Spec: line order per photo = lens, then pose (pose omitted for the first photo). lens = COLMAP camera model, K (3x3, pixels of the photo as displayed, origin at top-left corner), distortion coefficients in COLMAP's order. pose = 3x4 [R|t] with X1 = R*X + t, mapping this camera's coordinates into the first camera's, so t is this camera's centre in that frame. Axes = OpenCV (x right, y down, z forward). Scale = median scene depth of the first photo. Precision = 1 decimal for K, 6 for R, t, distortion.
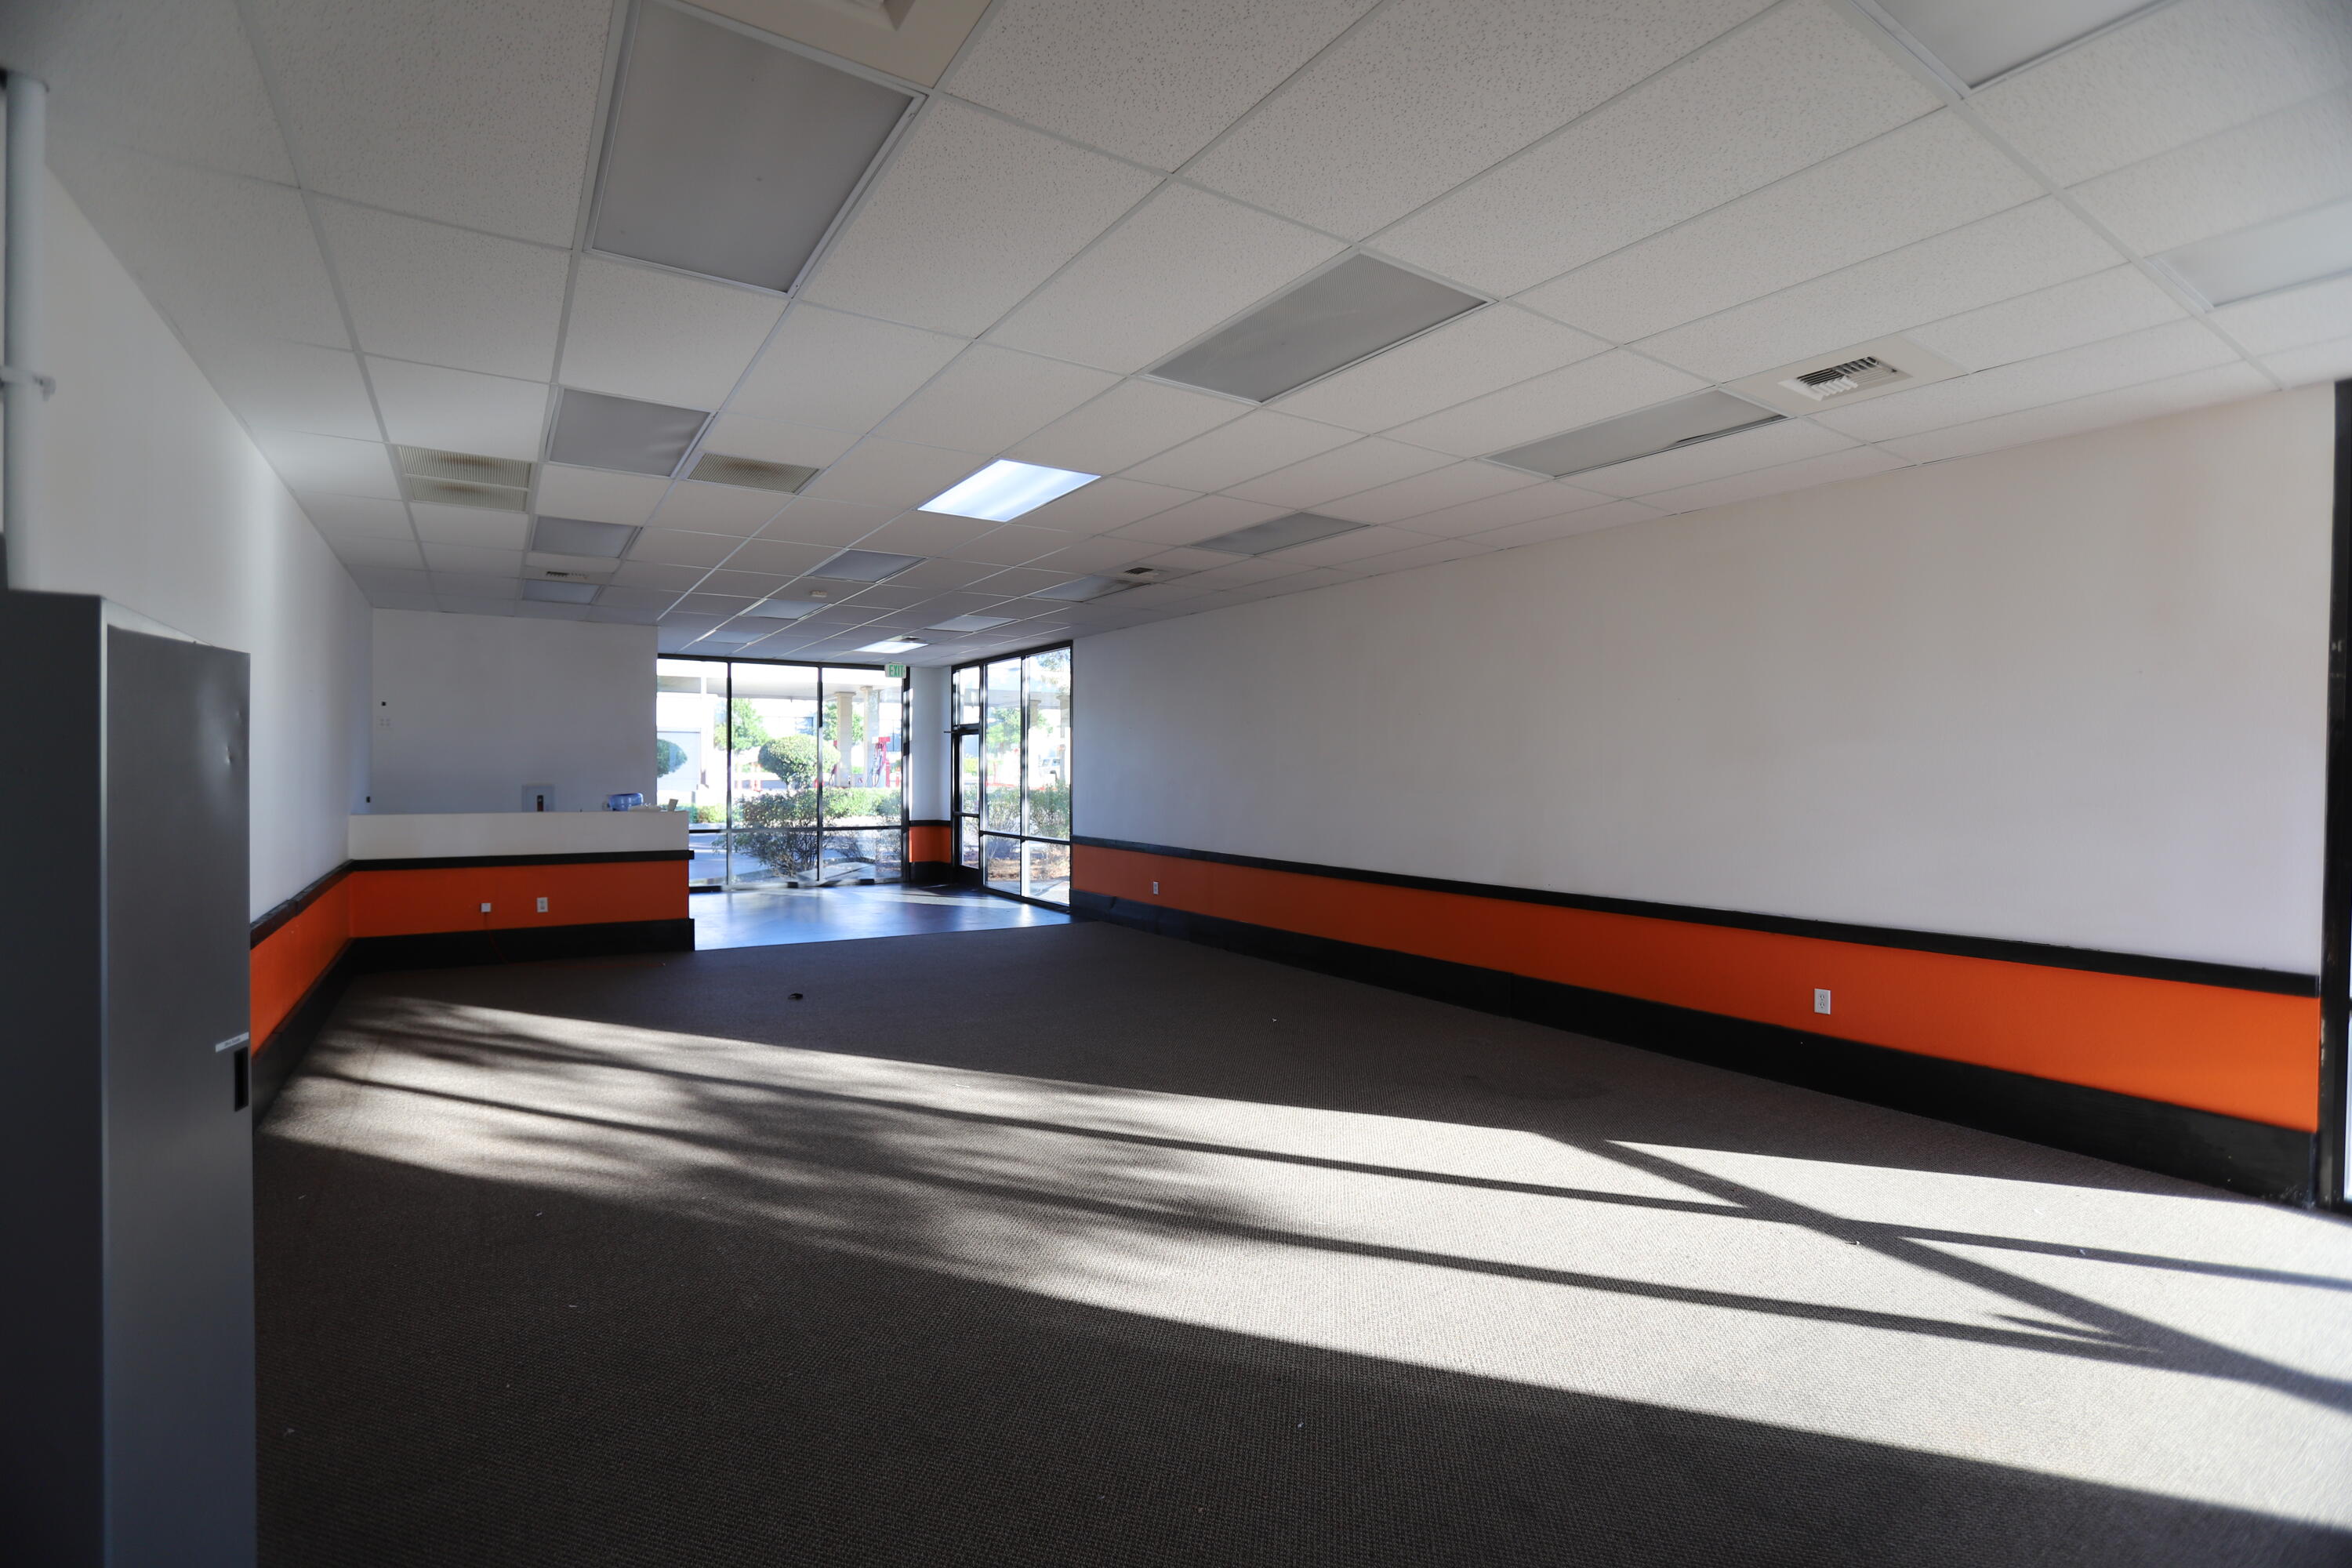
lens RADIAL K [[1063.2, 0, 1170.2], [0, 1063.2, 783.8], [0, 0, 1]] dist [-0.069236, 0.025692]
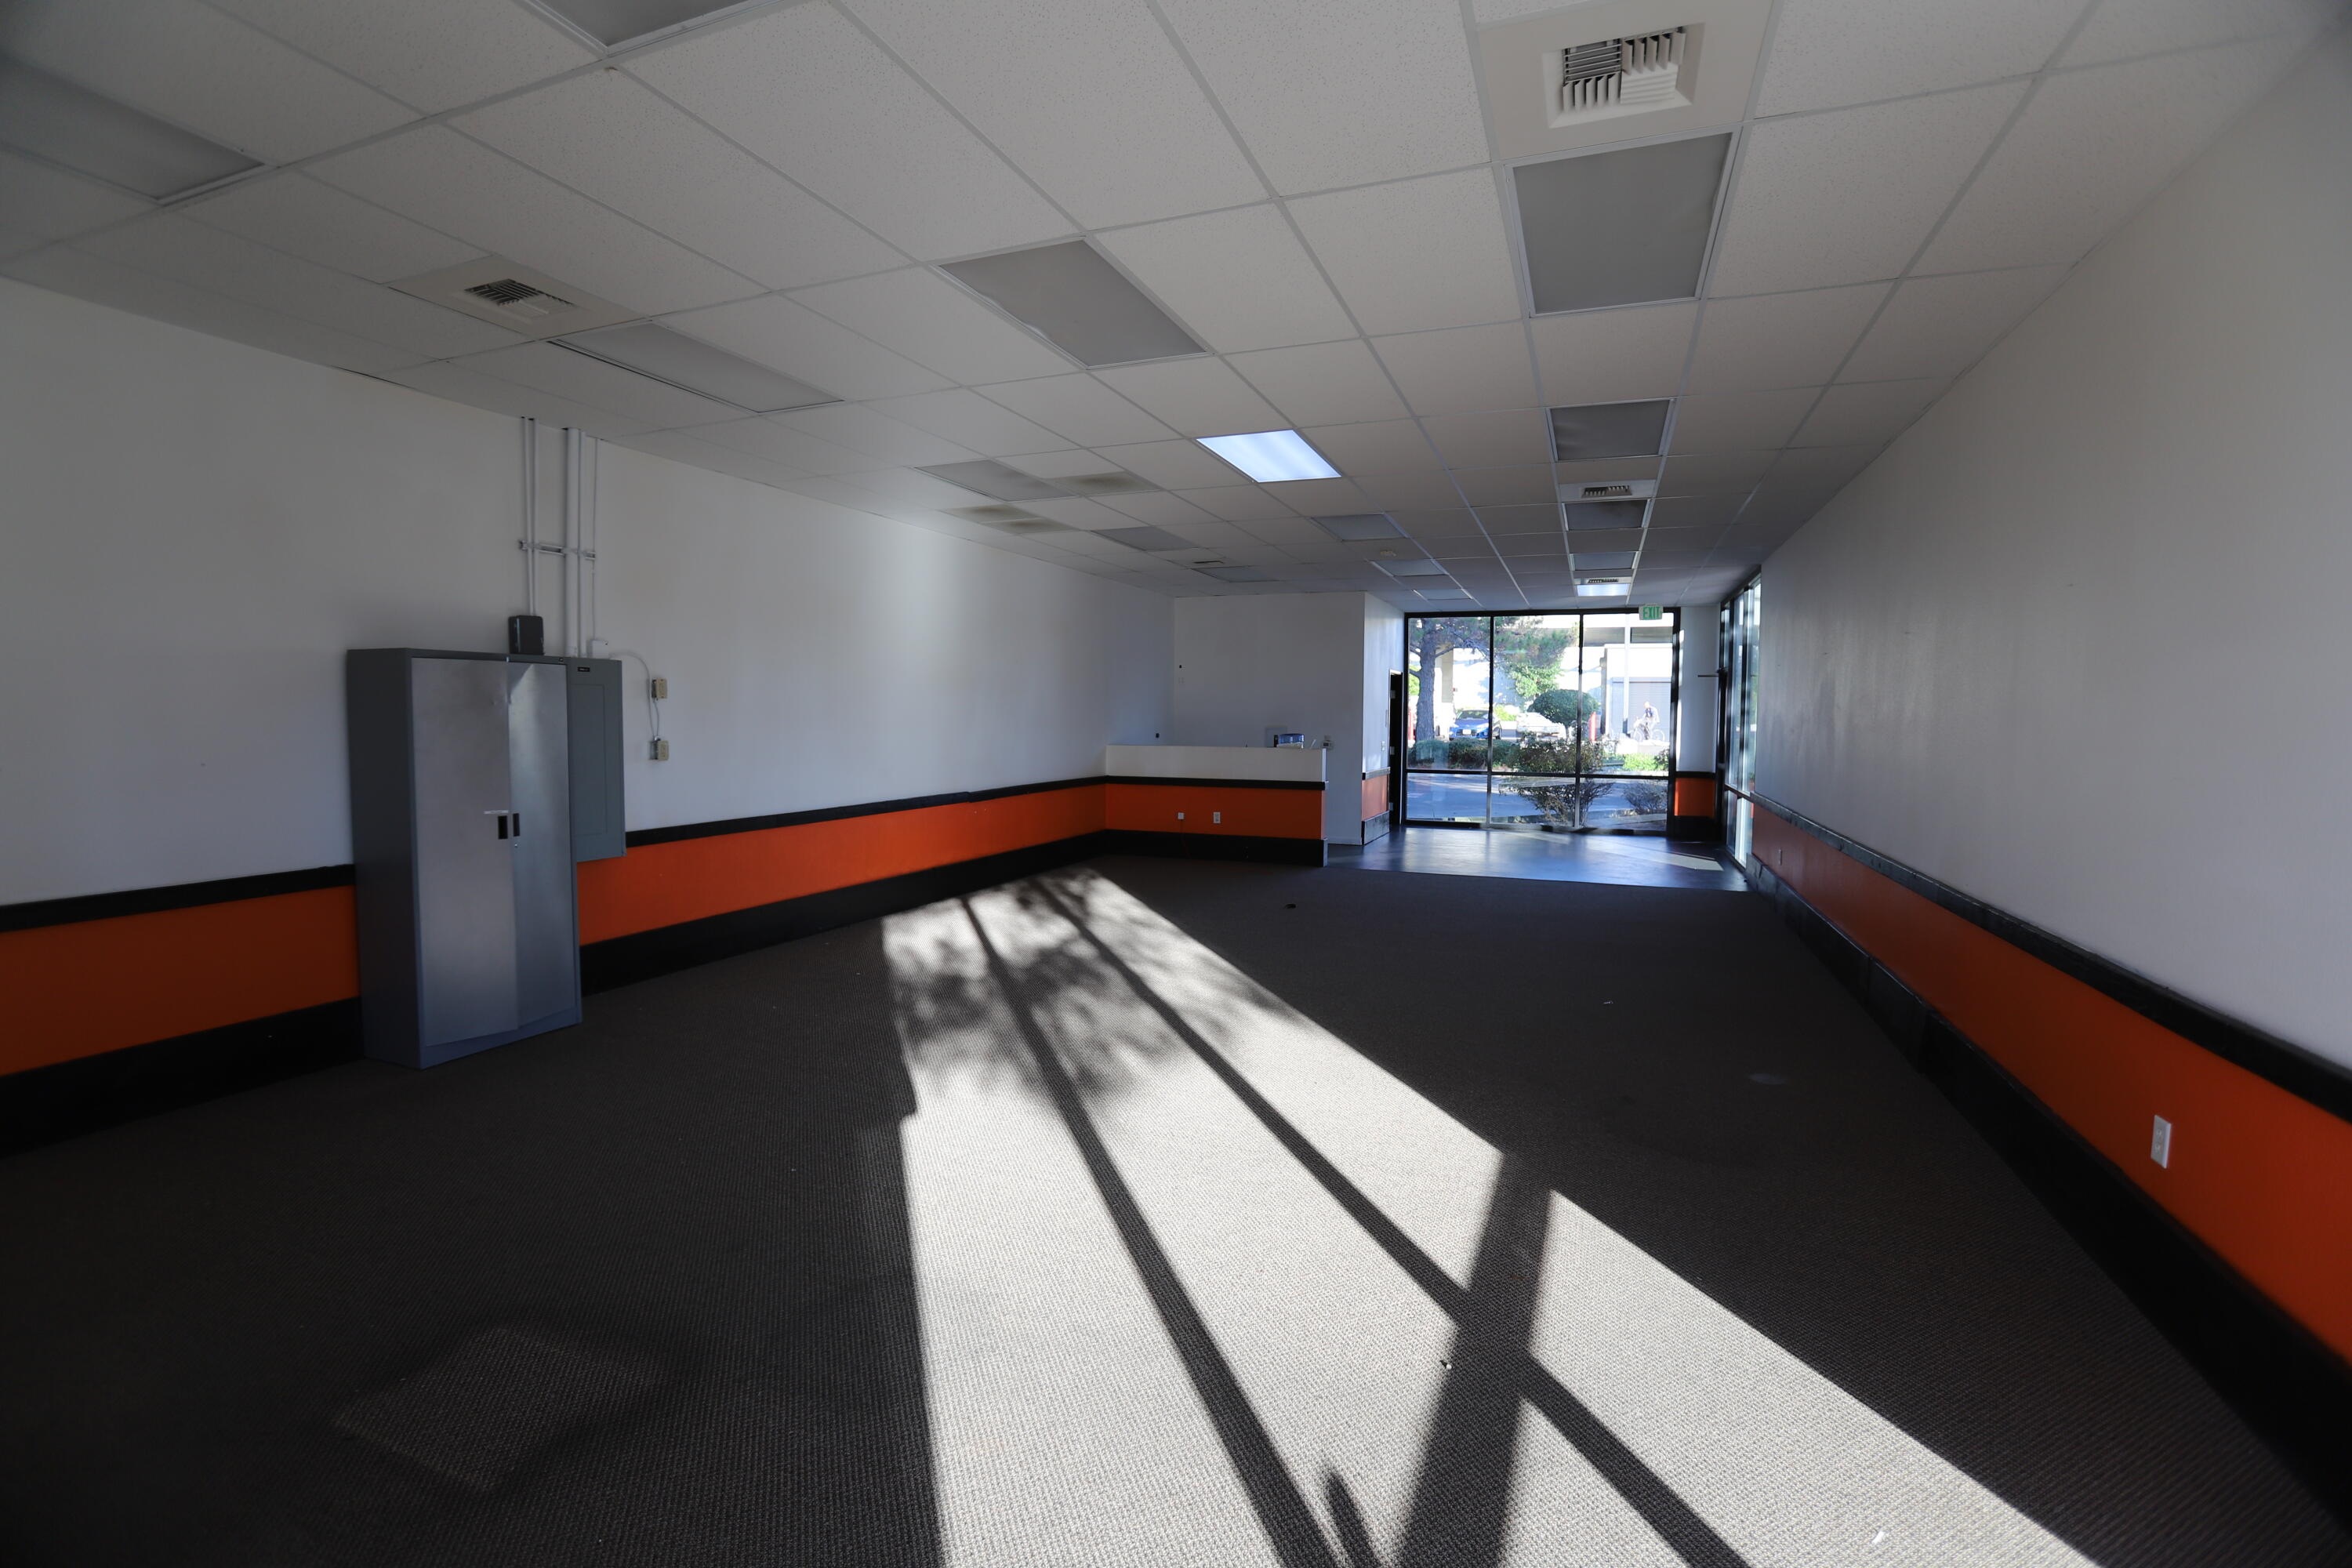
lens RADIAL K [[1063.2, 0, 1170.2], [0, 1063.2, 783.8], [0, 0, 1]] dist [-0.069236, 0.025692]
pose [[0.579718, 0.049171, -0.813332, 0.659337], [-0.011622, 0.998575, 0.052086, 0.006880], [0.814734, -0.020743, 0.579463, 0.258124]]
